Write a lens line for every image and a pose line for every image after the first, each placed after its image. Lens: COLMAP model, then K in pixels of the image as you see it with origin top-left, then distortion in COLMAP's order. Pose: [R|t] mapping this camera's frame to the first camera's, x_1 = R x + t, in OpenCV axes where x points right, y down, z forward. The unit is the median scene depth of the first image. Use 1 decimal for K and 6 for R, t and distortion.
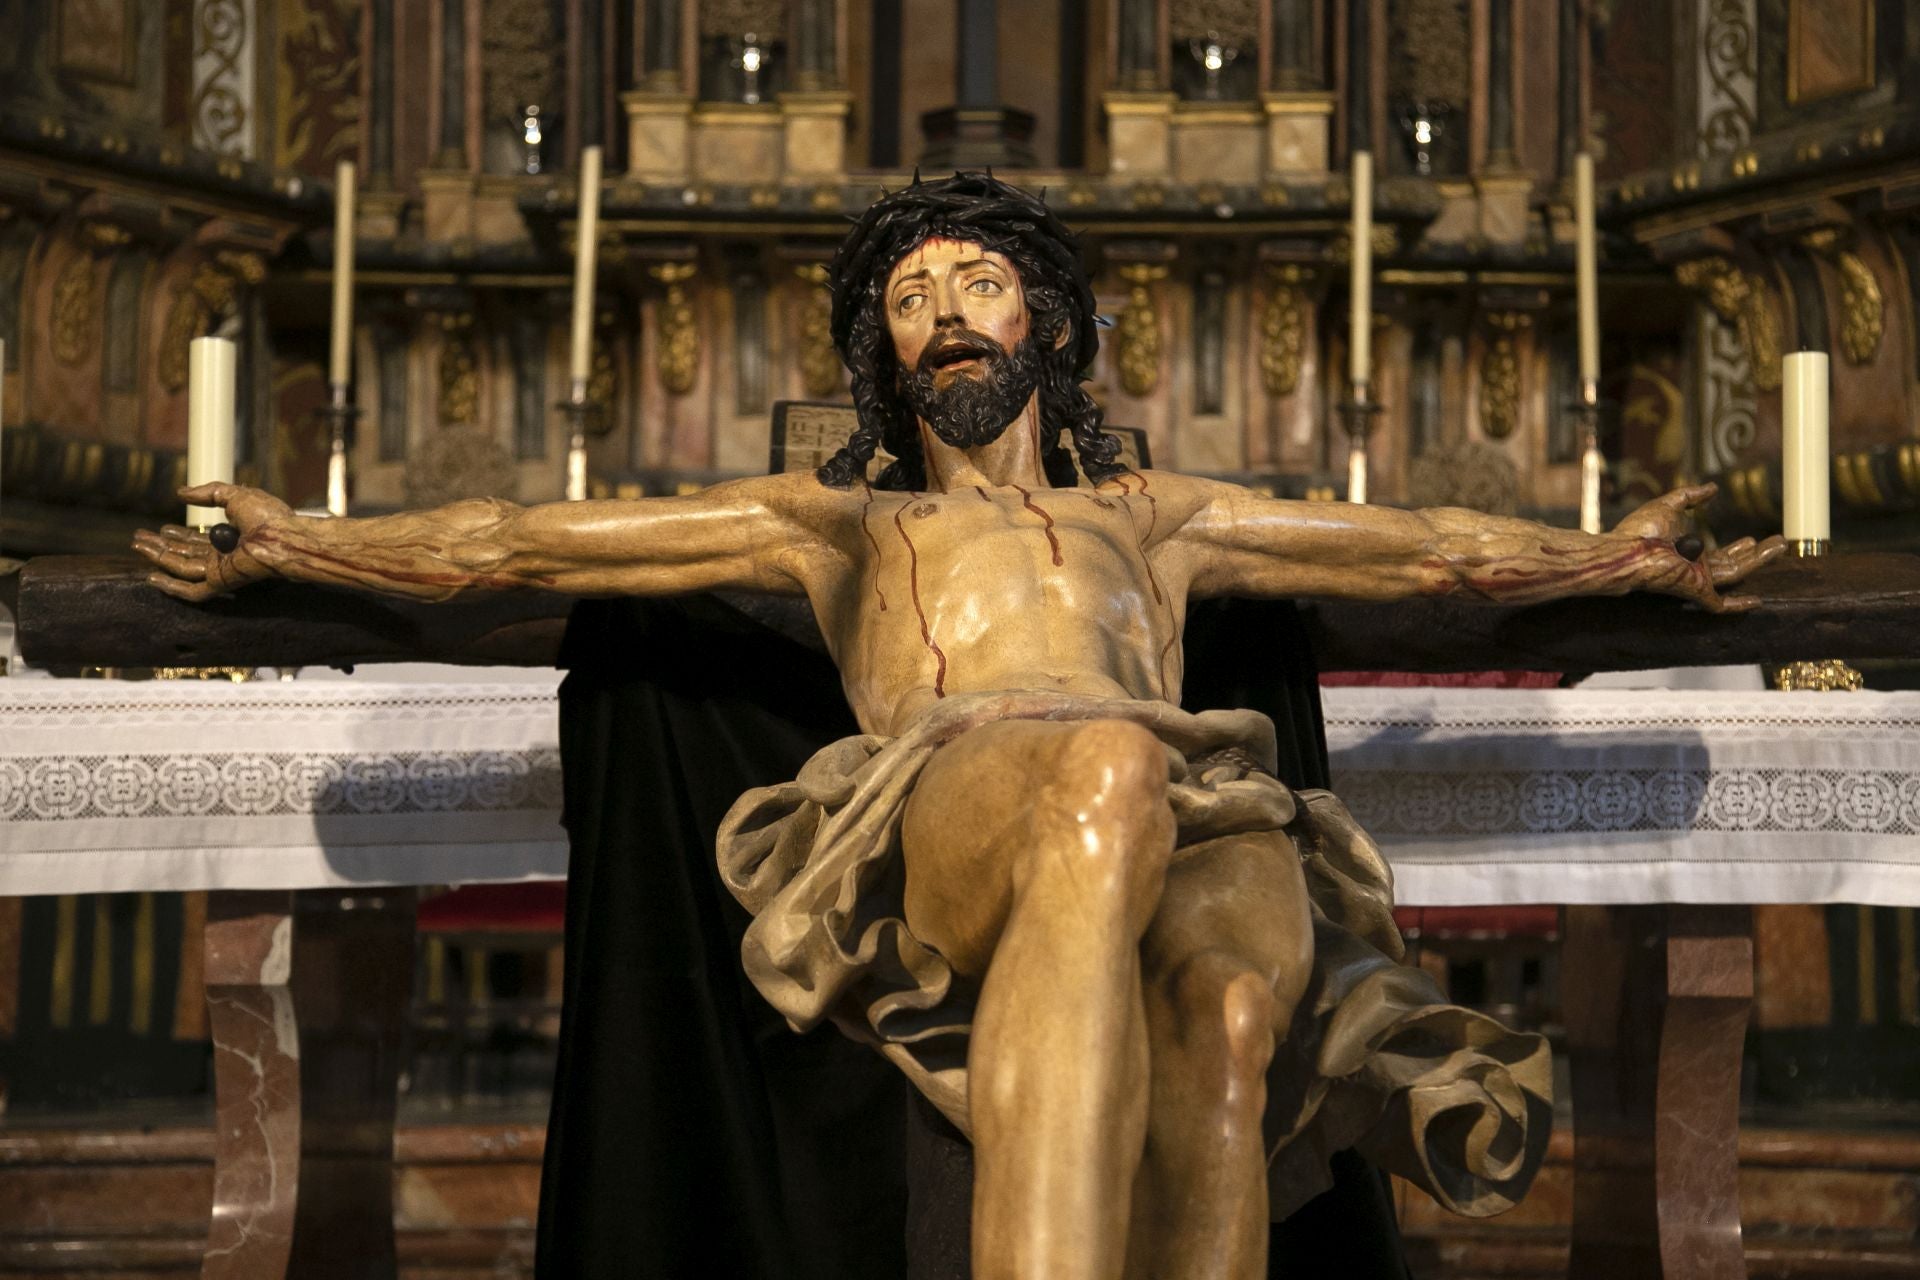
lens RADIAL K [[3320.6, 0, 958.3], [0, 3320.6, 649.0], [0, 0, 1]] dist [0.251997, 0.084836]
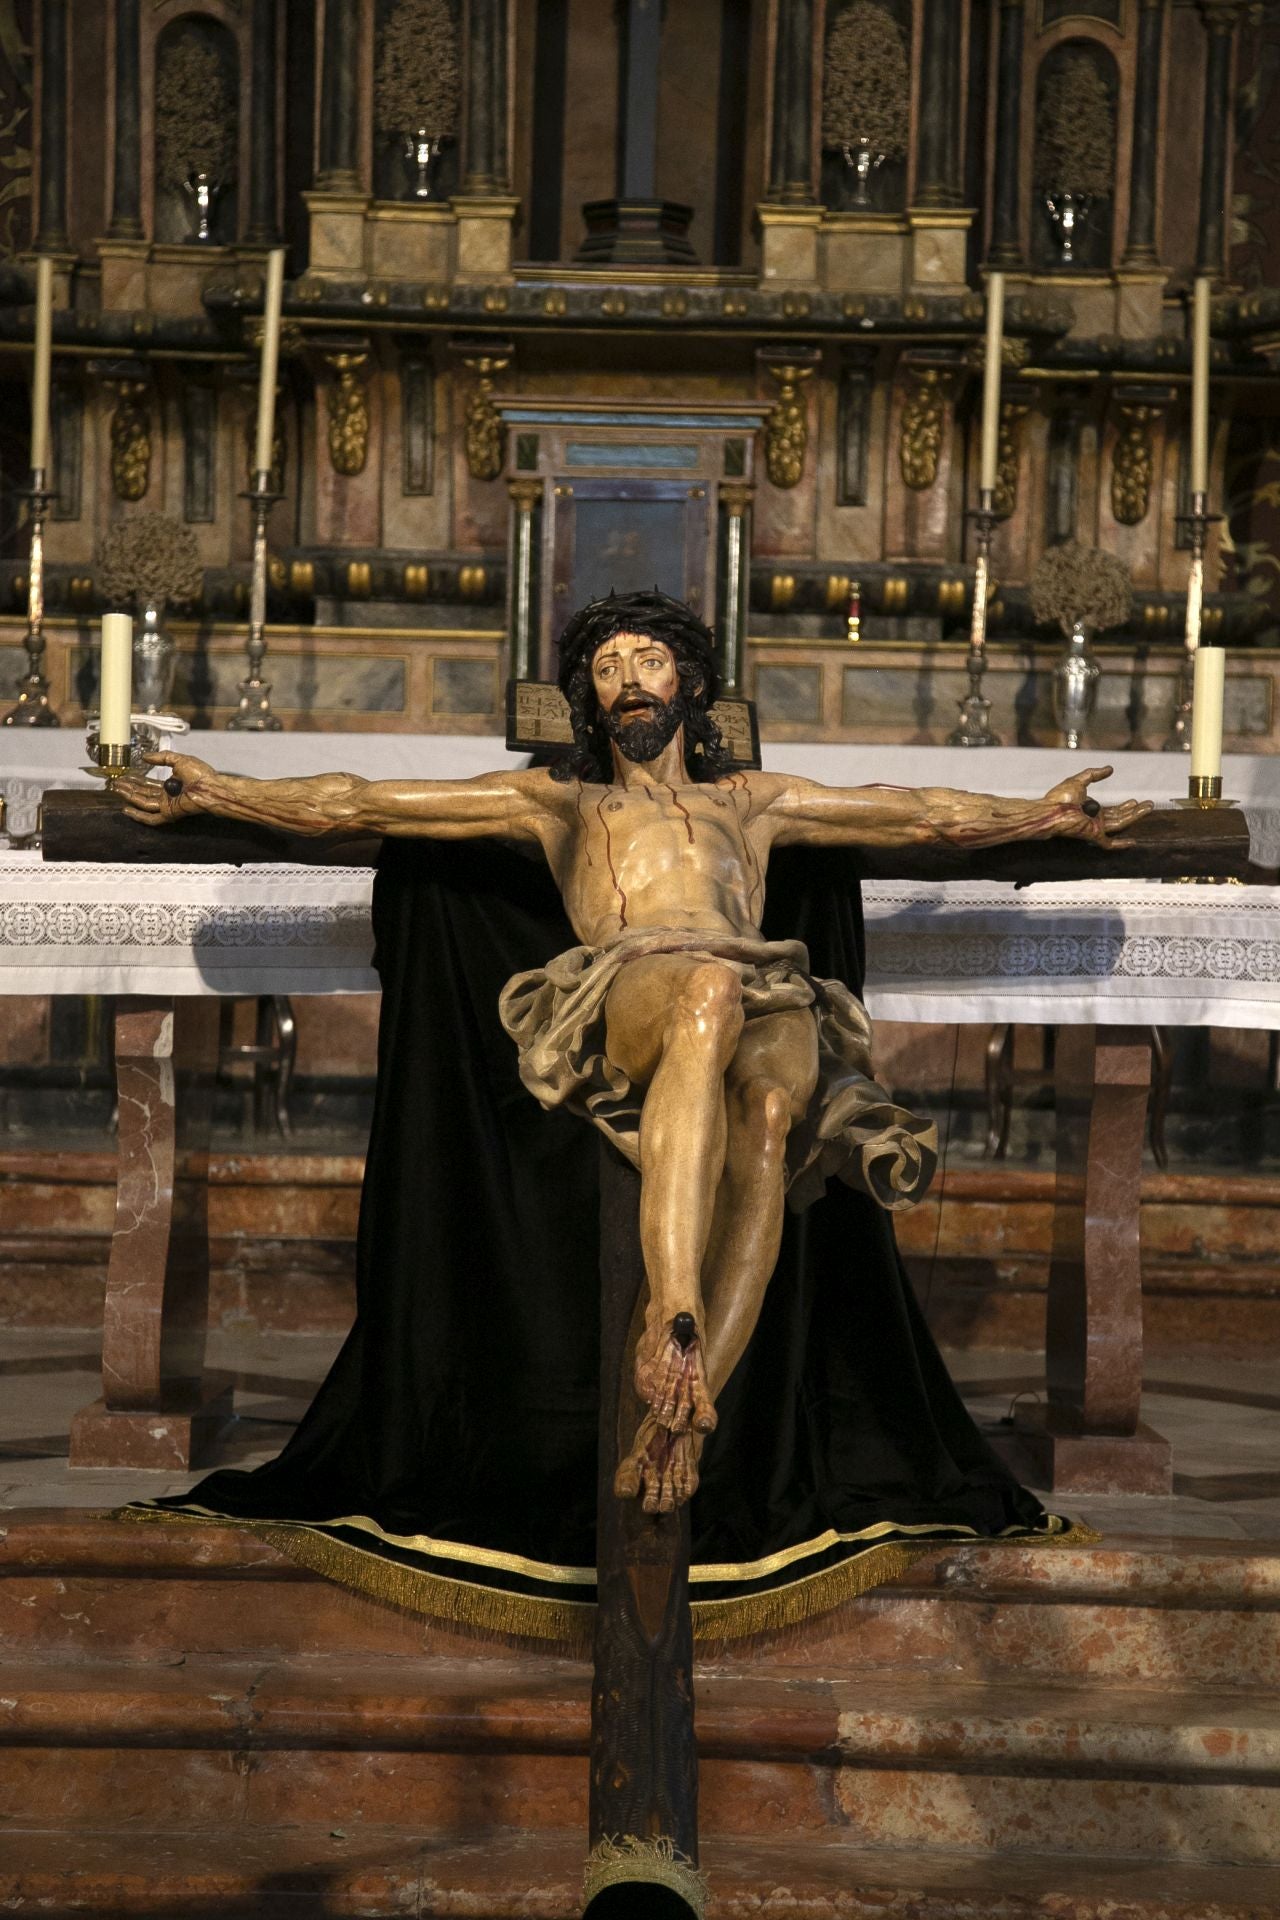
lens RADIAL K [[4302.7, 0, 640.0], [0, 4302.7, 960.0], [0, 0, 1]] dist [0.478794, -0.097655]
pose [[0.999669, 0.020962, 0.014898, -0.021646], [-0.022261, 0.995403, 0.093149, -0.128444], [-0.012877, -0.093450, 0.995541, -0.921617]]
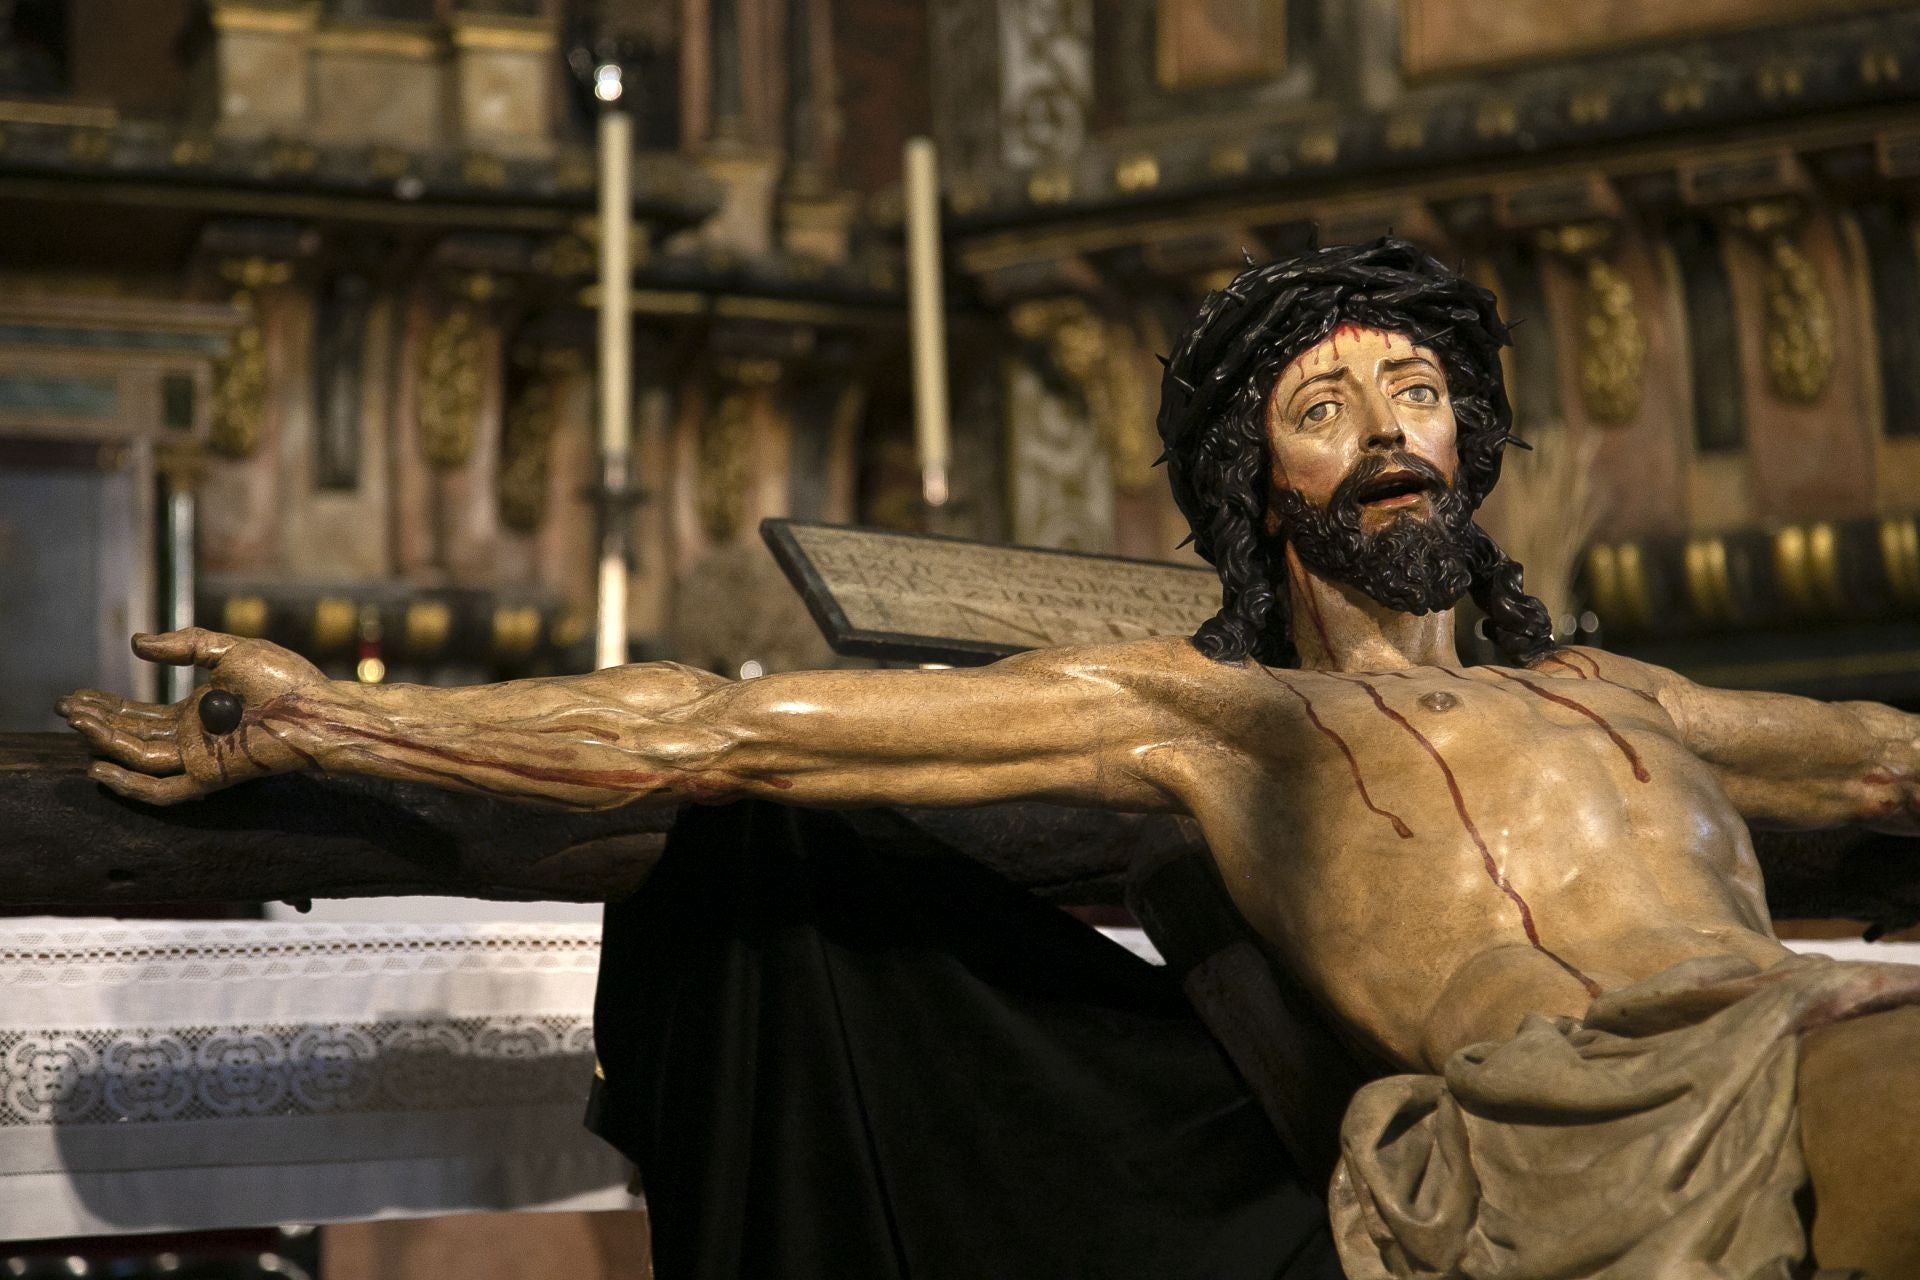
lens RADIAL K [[5245.8, 0, 949.9], [0, 5245.8, 651.3], [0, 0, 1]] dist [0.661103, -0.423084]
pose [[0.942933, 0.022370, 0.332231, -0.377325], [-0.011038, 0.999292, -0.035956, -0.007304], [-0.332801, 0.030237, 0.942512, -0.048467]]
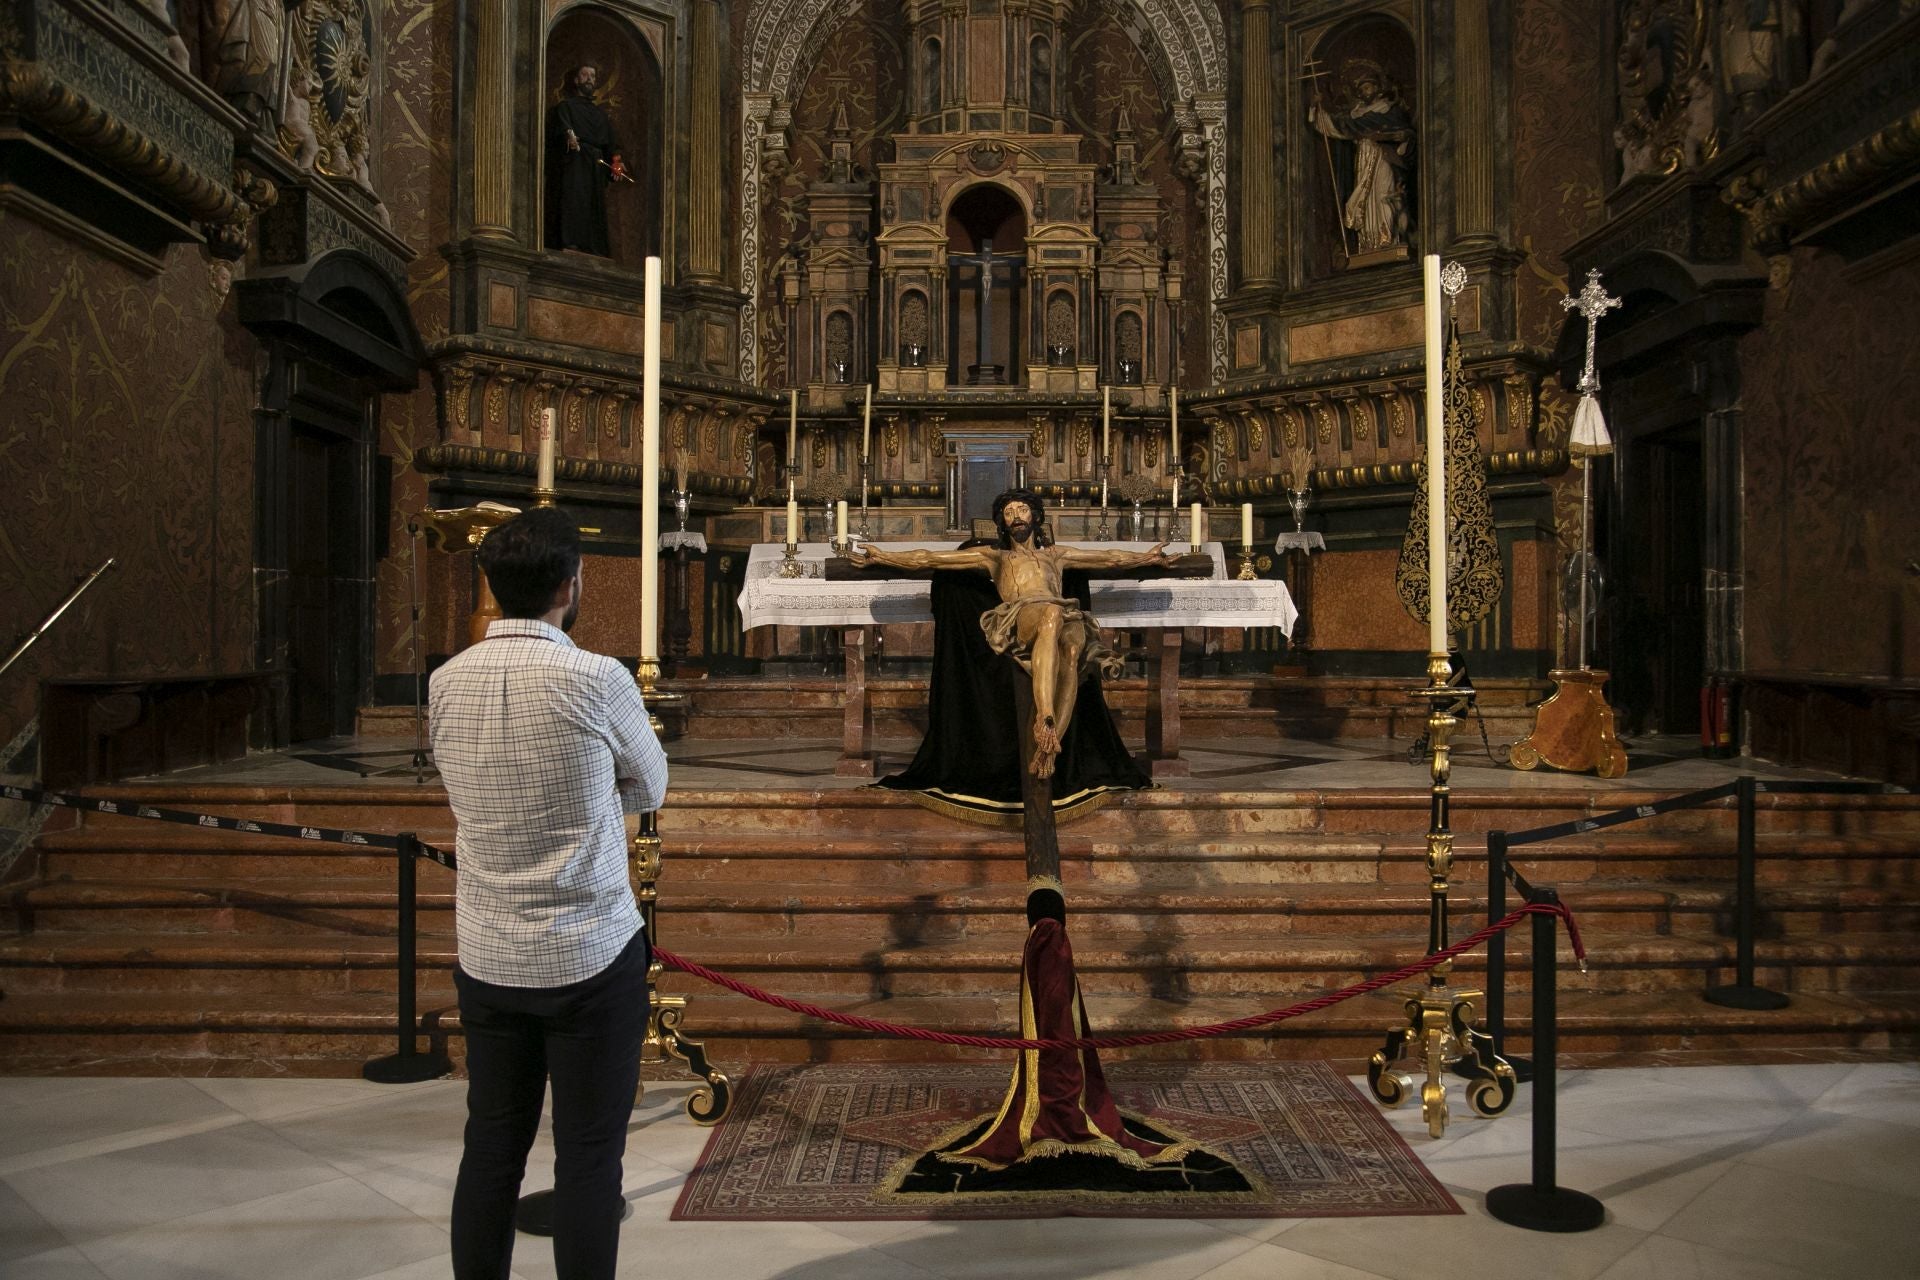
lens RADIAL K [[1498.1, 0, 961.5], [0, 1498.1, 638.4], [0, 0, 1]] dist [-0.041376, 0.004494]
pose [[0.999866, -0.003951, 0.015915, -0.099694], [0.002312, 0.994813, 0.101698, -0.117773], [-0.016234, -0.101648, 0.994688, -1.047894]]
